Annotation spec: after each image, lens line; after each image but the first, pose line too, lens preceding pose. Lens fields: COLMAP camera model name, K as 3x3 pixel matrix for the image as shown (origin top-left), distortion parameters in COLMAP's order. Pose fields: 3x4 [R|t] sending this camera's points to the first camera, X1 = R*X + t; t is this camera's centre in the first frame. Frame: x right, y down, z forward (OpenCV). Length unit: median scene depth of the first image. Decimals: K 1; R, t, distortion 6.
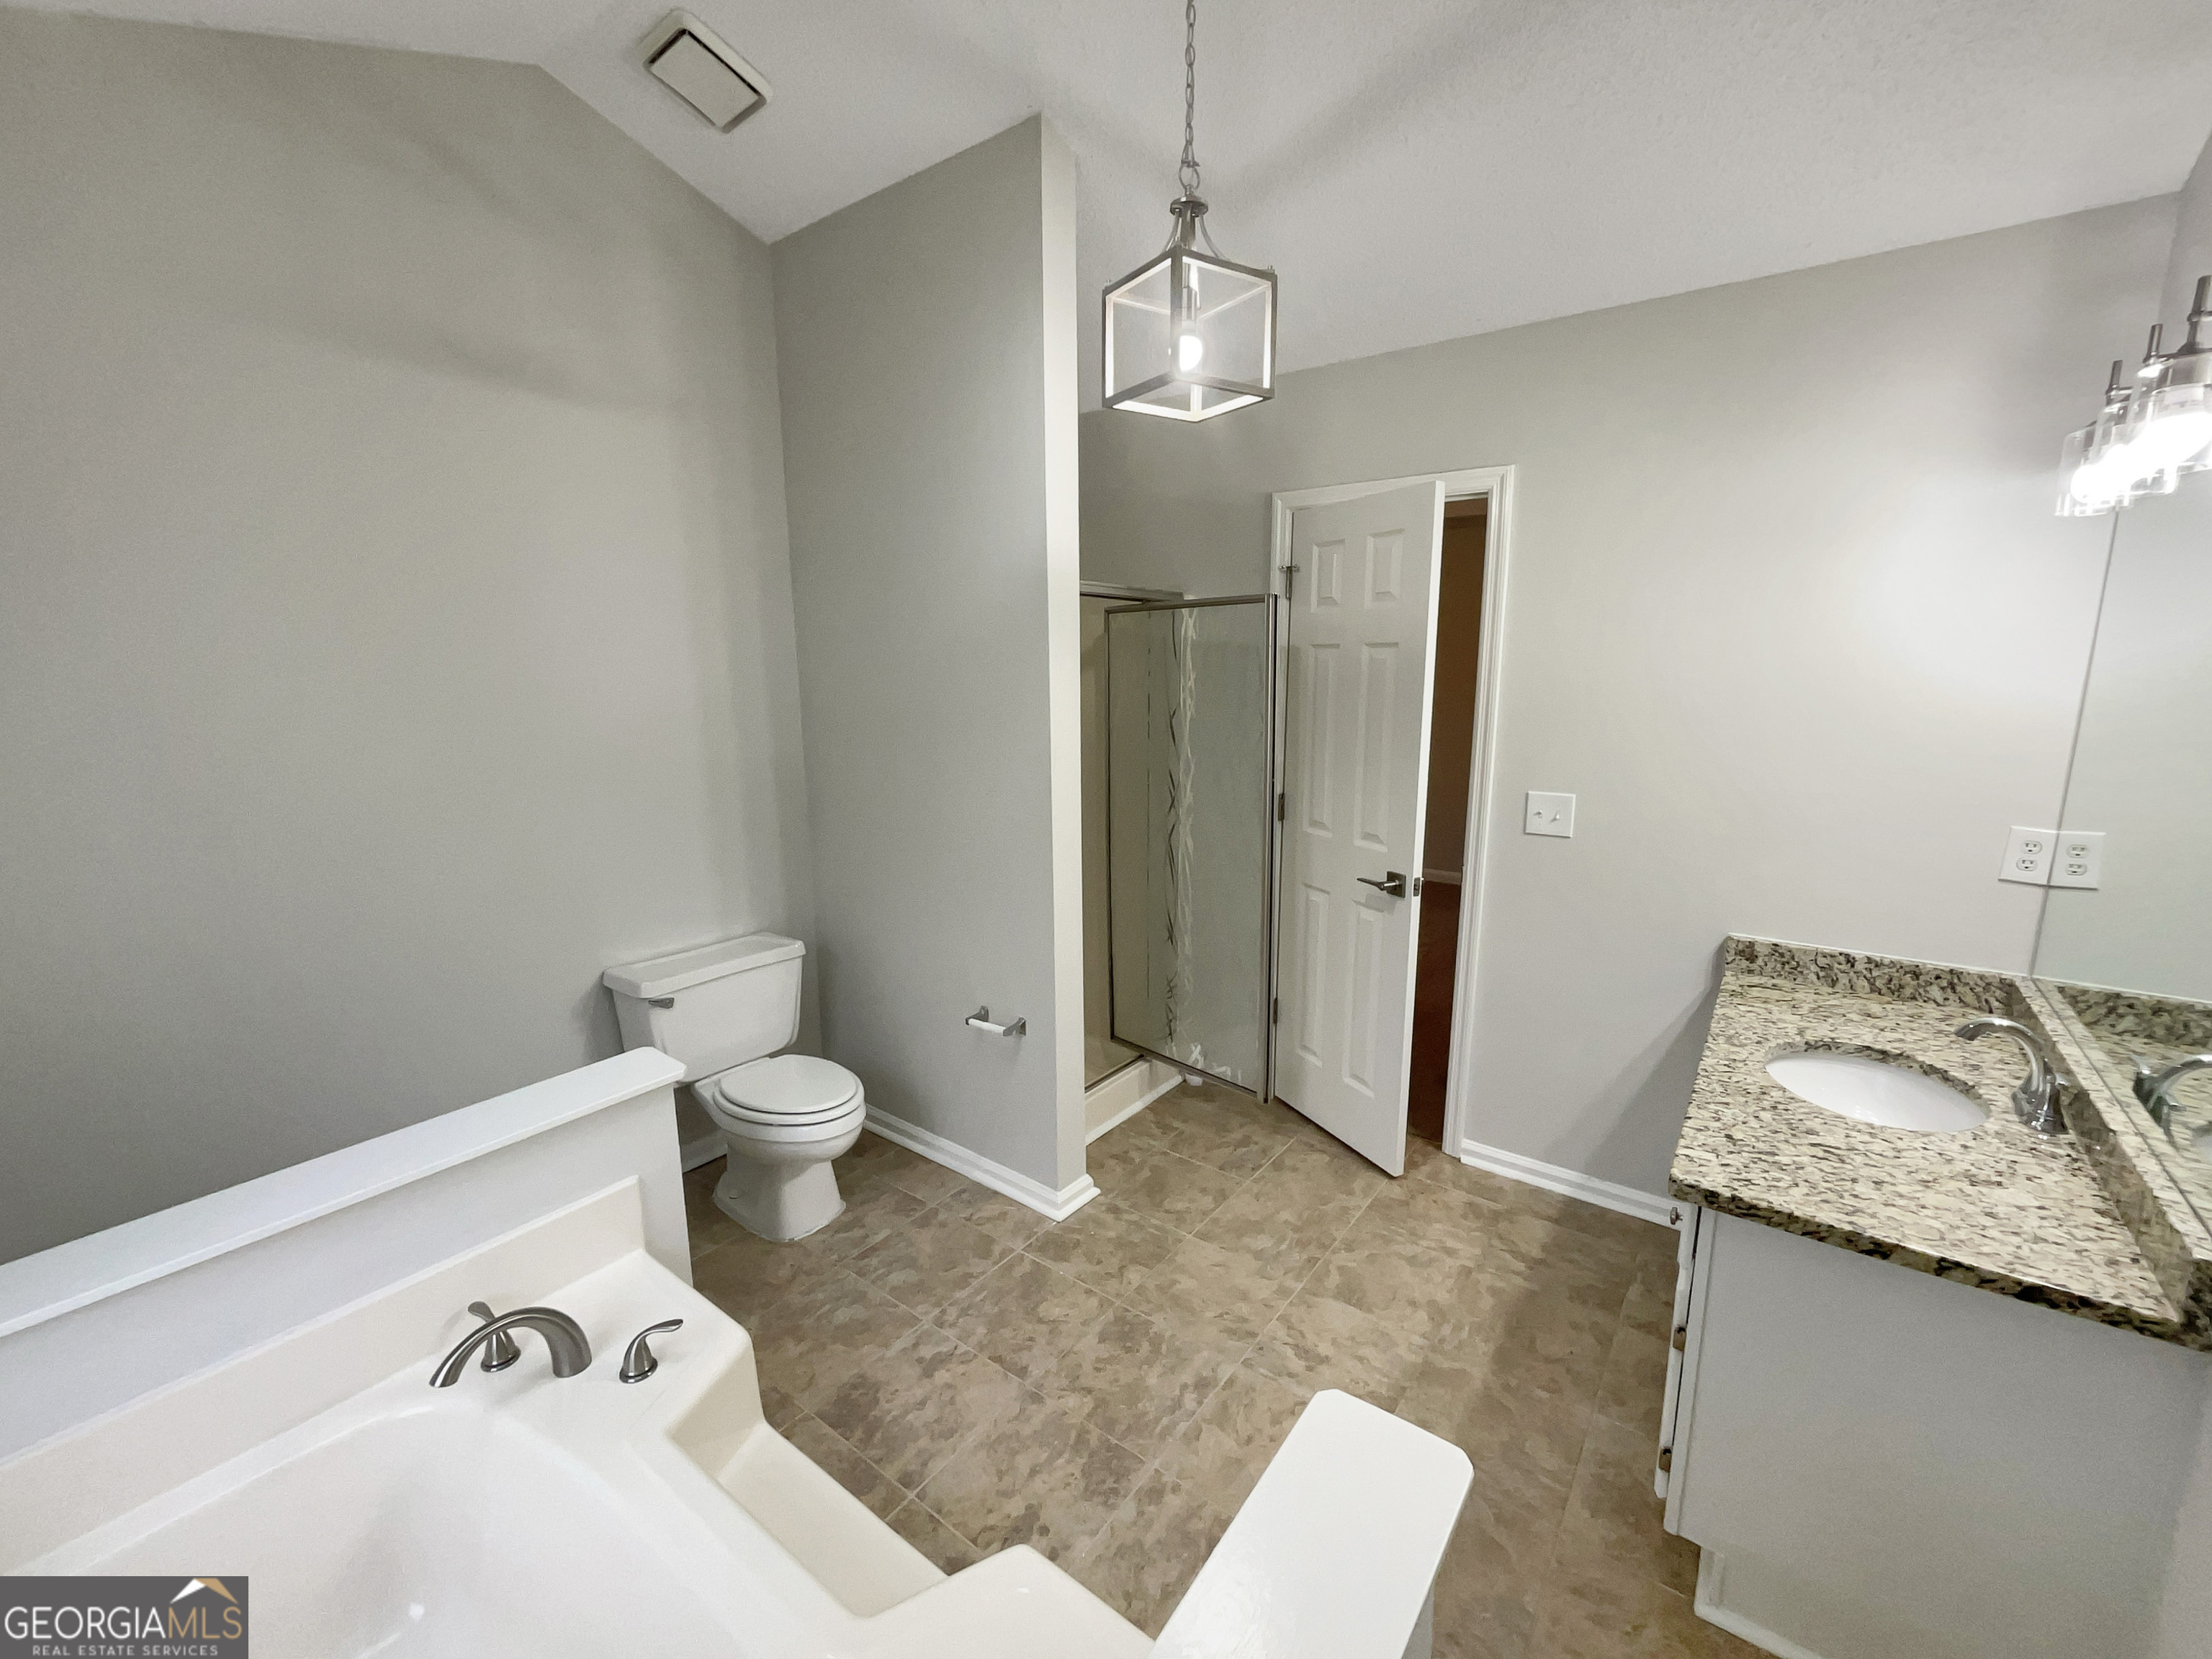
lens RADIAL K [[916.0, 0, 1106.0], [0, 916.0, 829.5], [0, 0, 1]] dist [-0.002128, 0.003899]
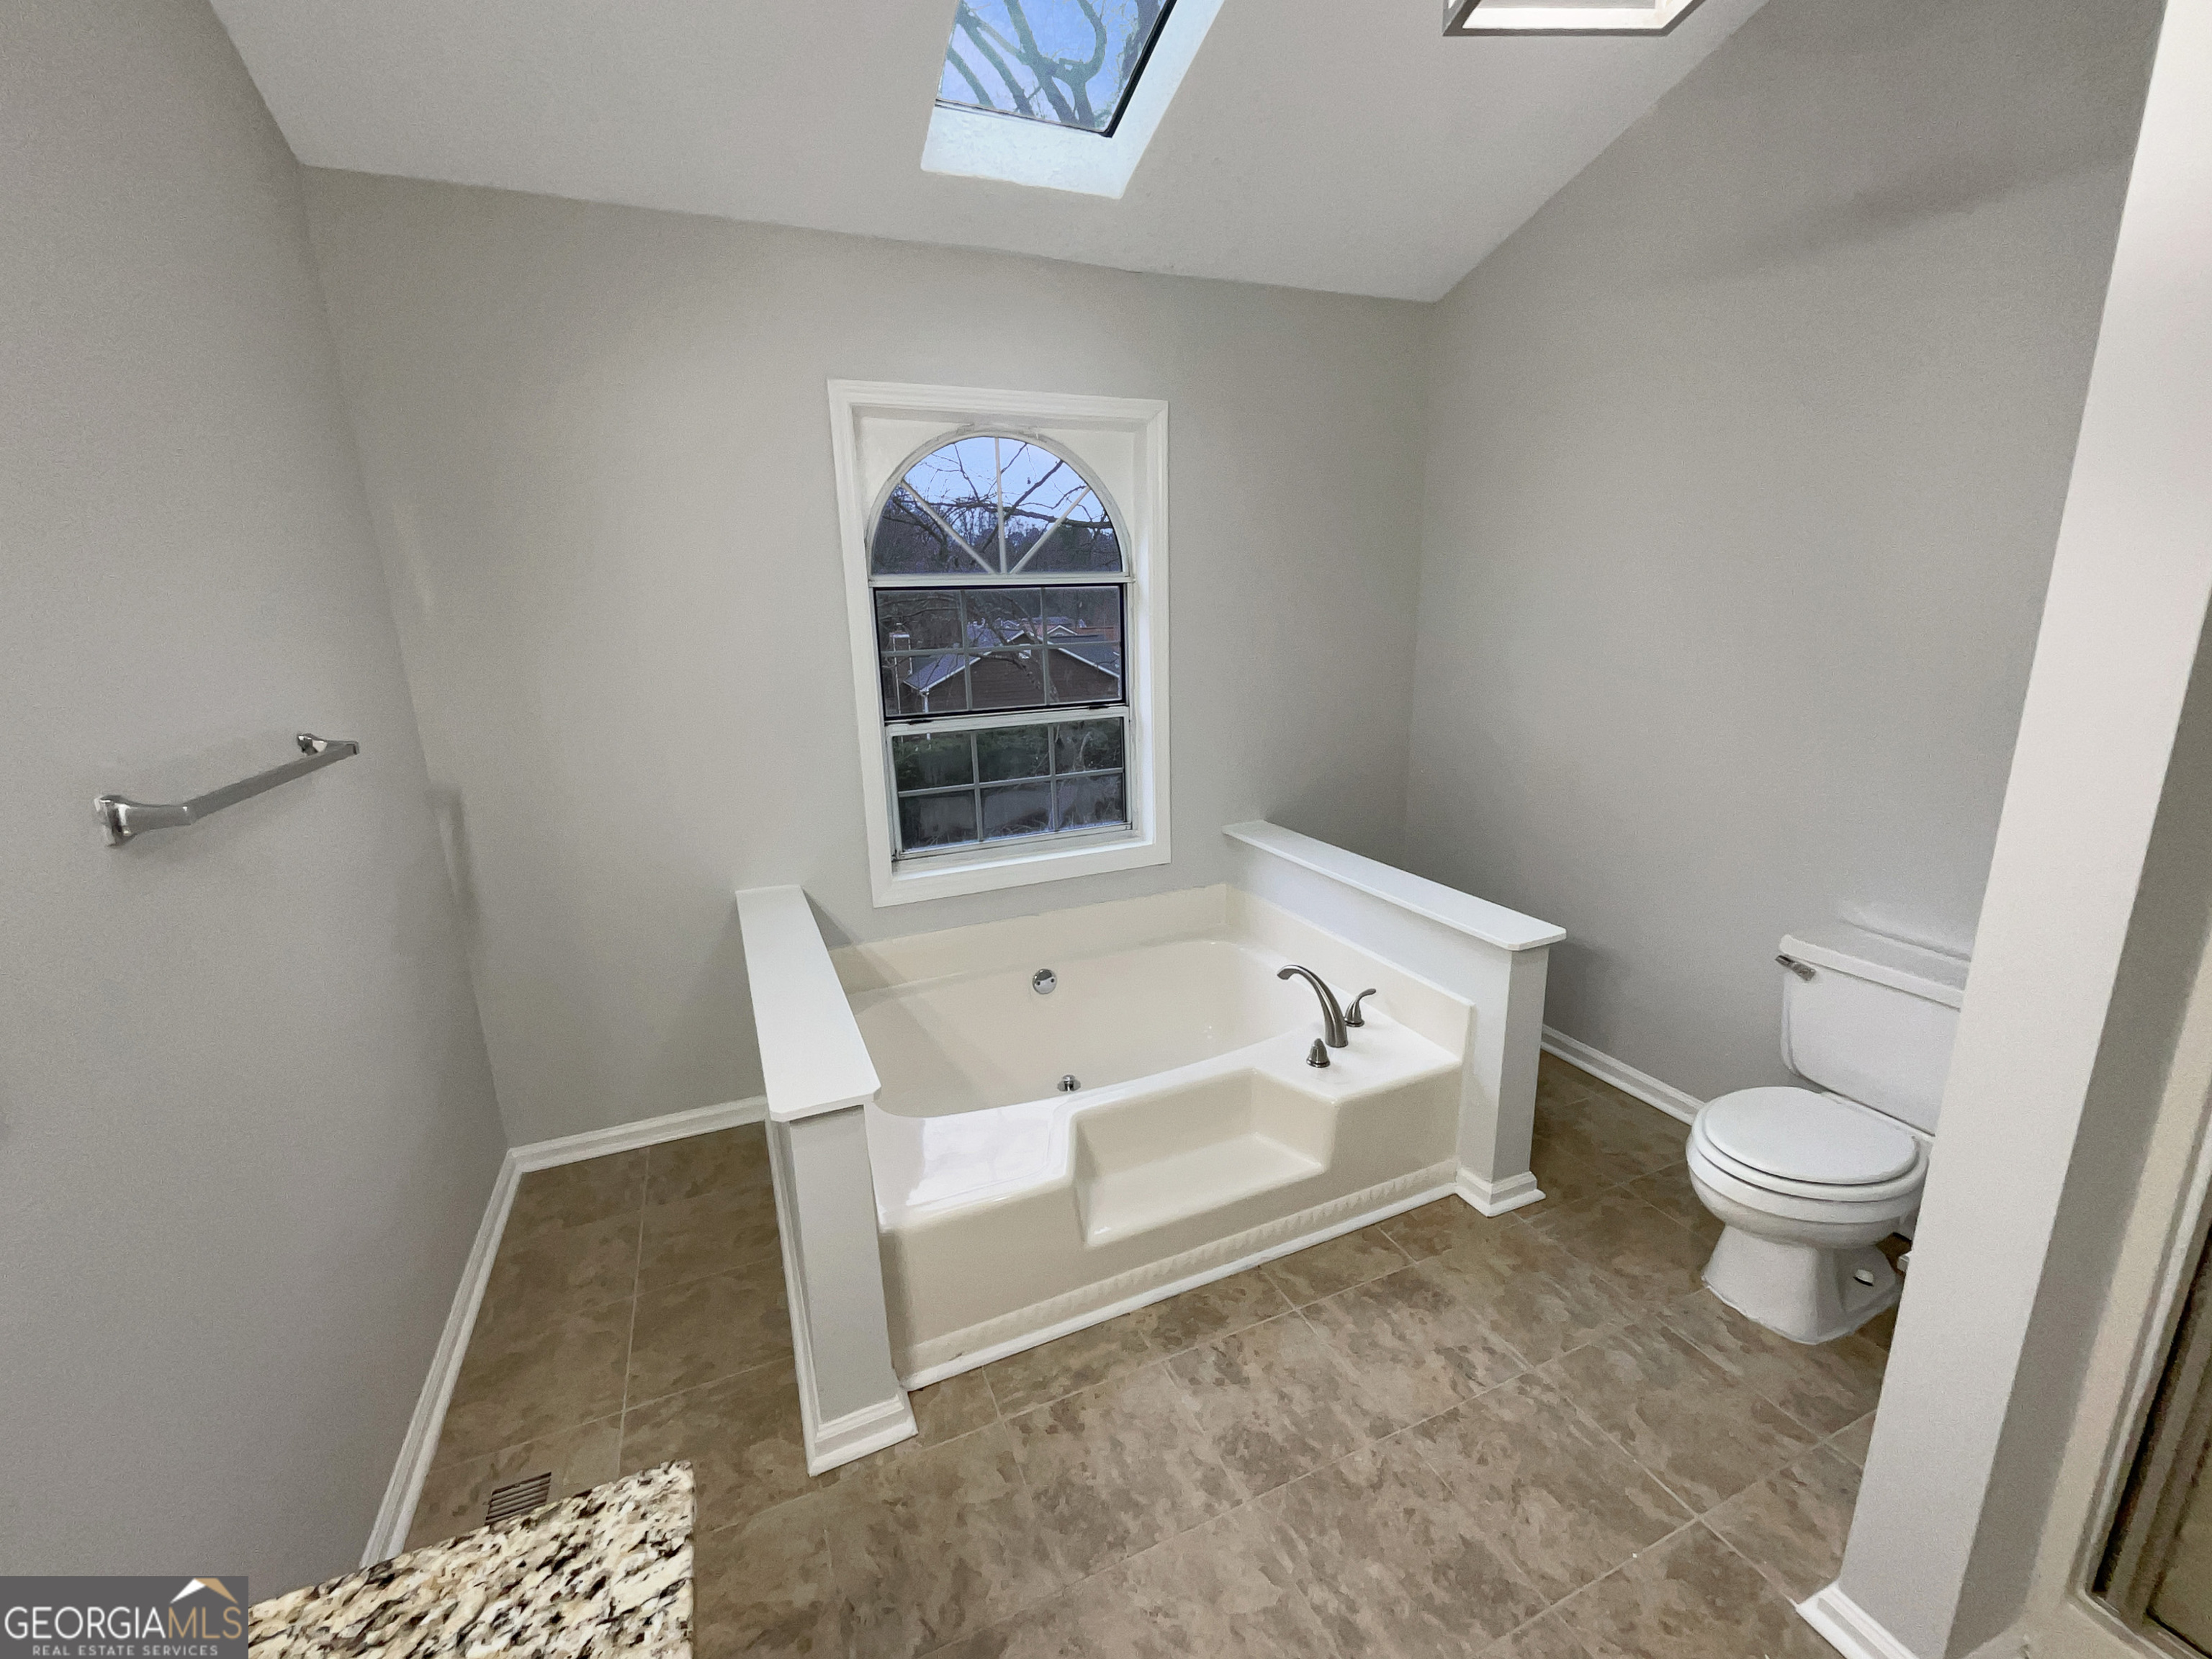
lens RADIAL K [[916.0, 0, 1106.0], [0, 916.0, 829.5], [0, 0, 1]] dist [-0.002128, 0.003899]
pose [[-0.493991, 0.222347, -0.840556, 0.602314], [-0.132989, 0.936051, 0.325765, -0.140818], [0.859236, 0.272710, -0.432831, 0.931155]]
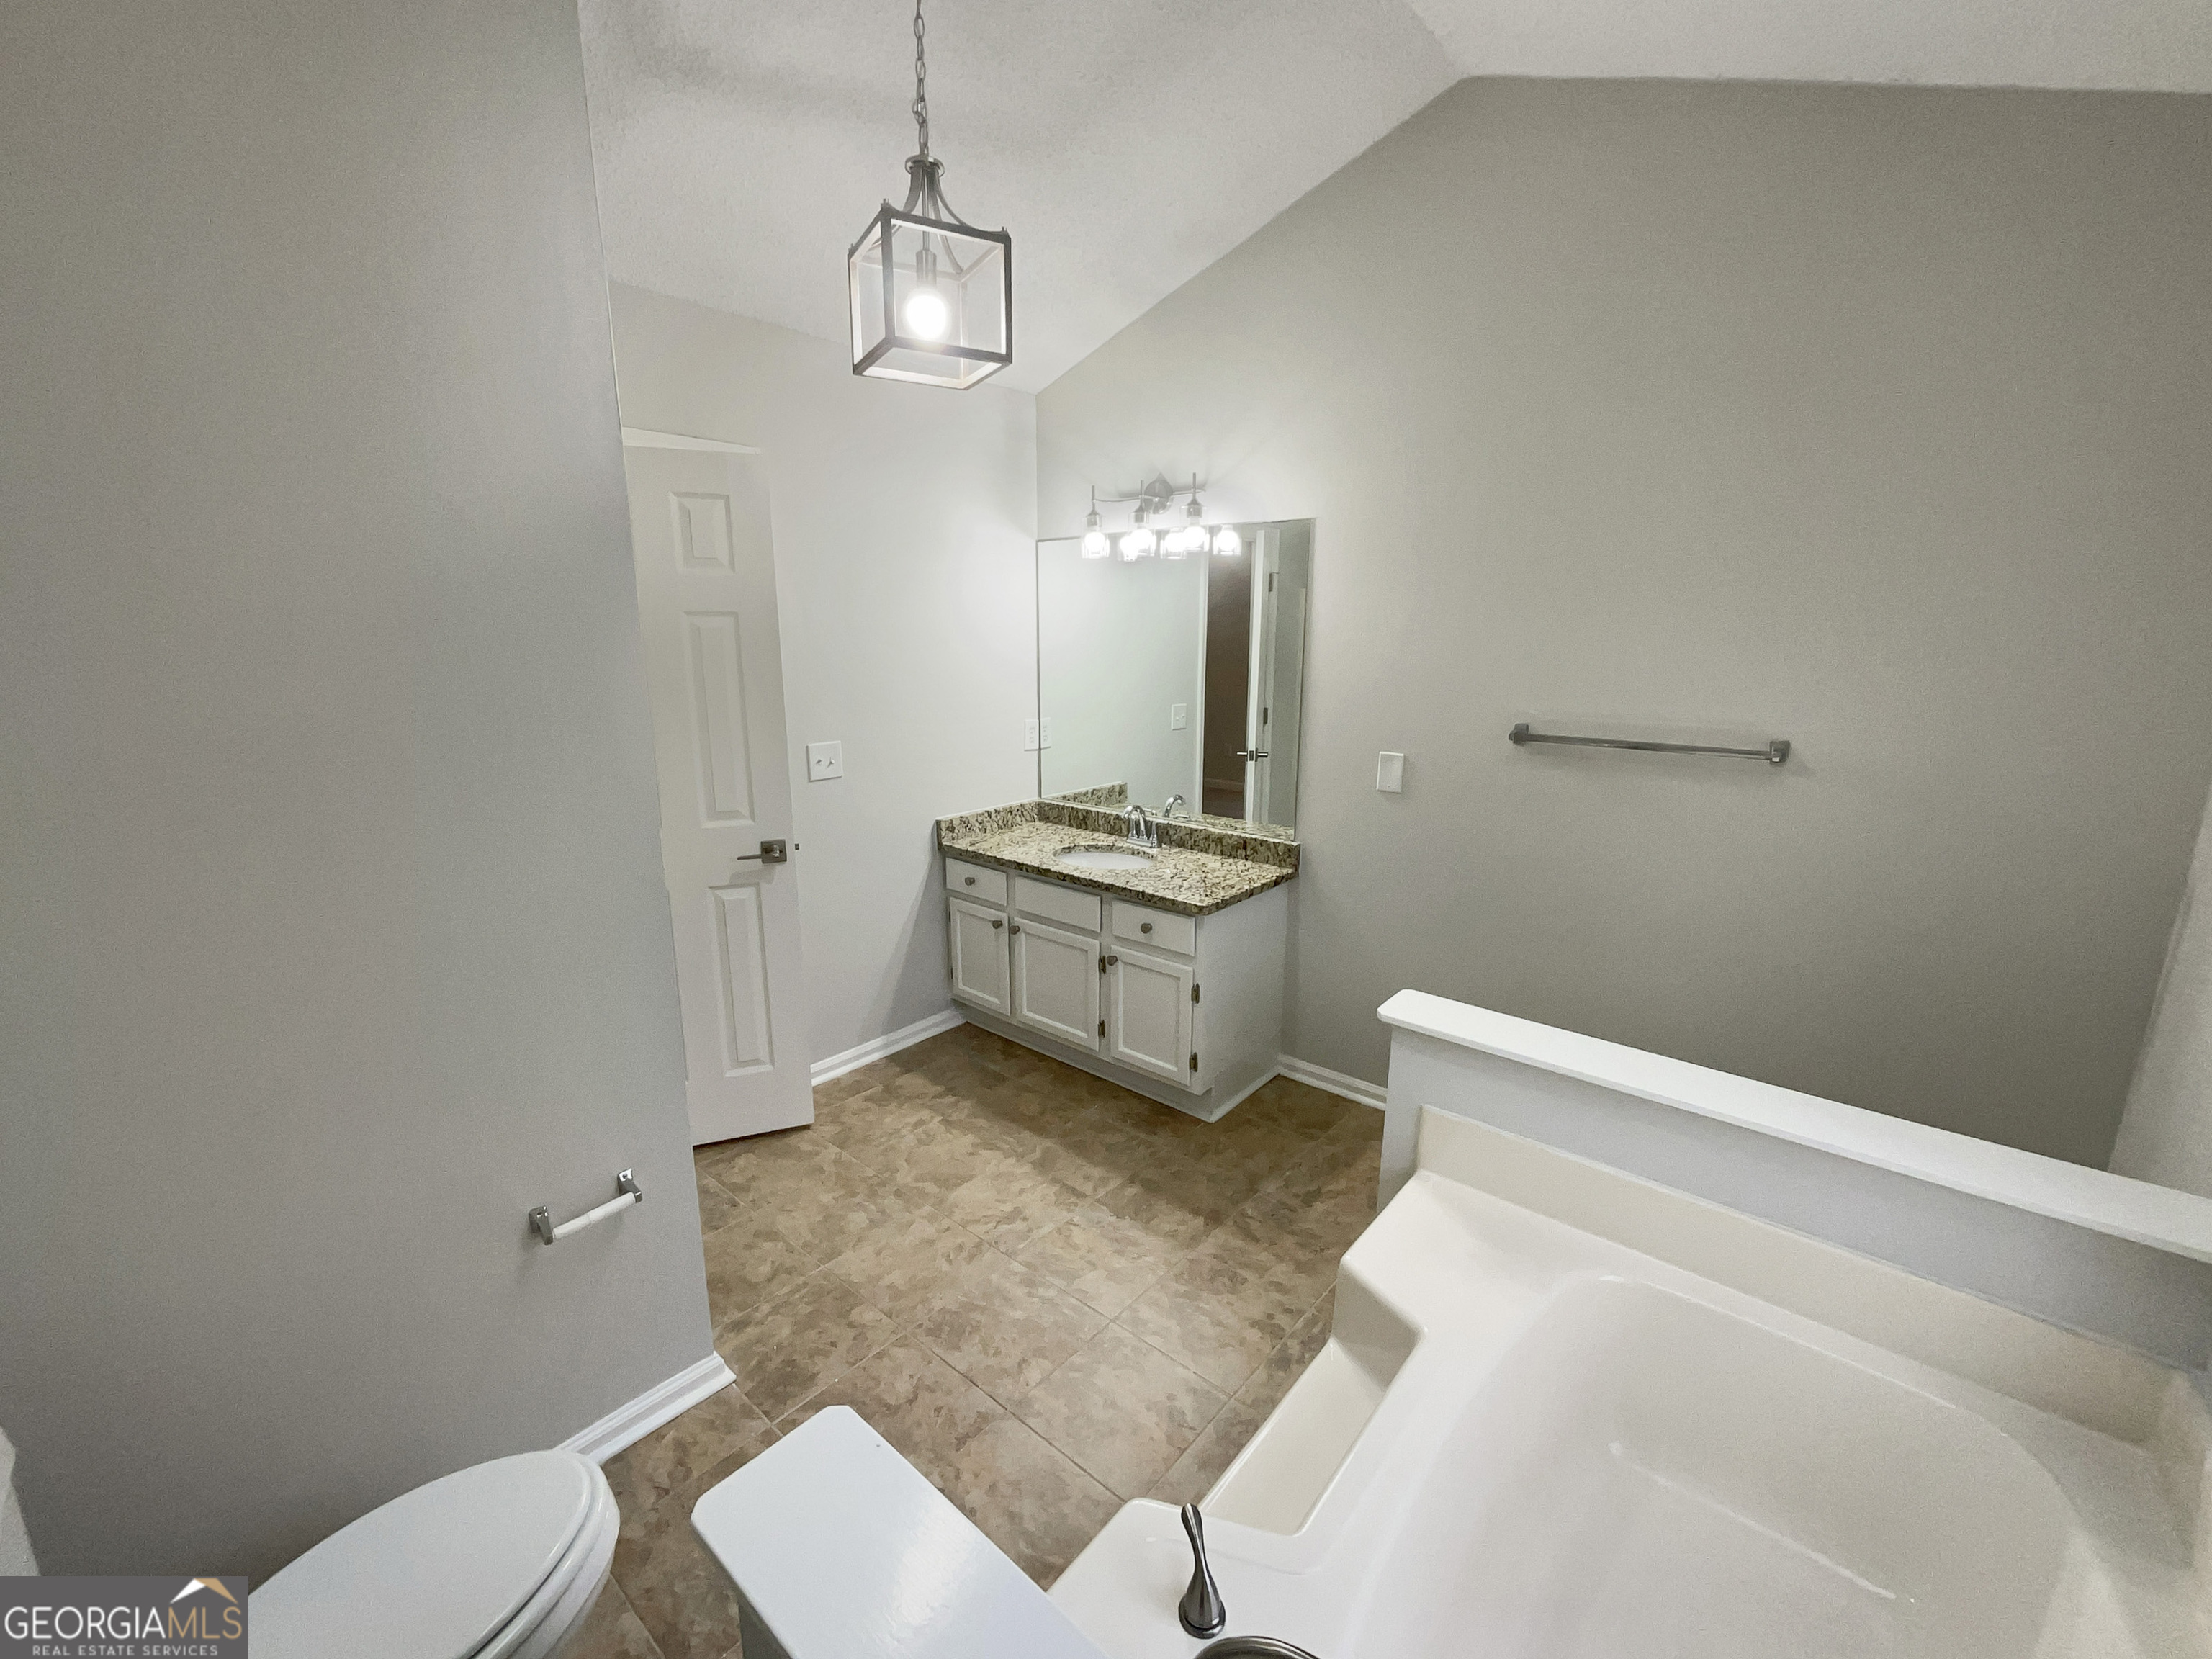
lens RADIAL K [[910.4, 0, 1106.0], [0, 910.4, 829.5], [0, 0, 1]] dist [-0.001389, 0.000002]
pose [[0.062081, -0.213325, 0.975007, -0.813533], [0.179813, 0.963297, 0.199314, -0.124679], [-0.981740, 0.162945, 0.098161, 0.676263]]
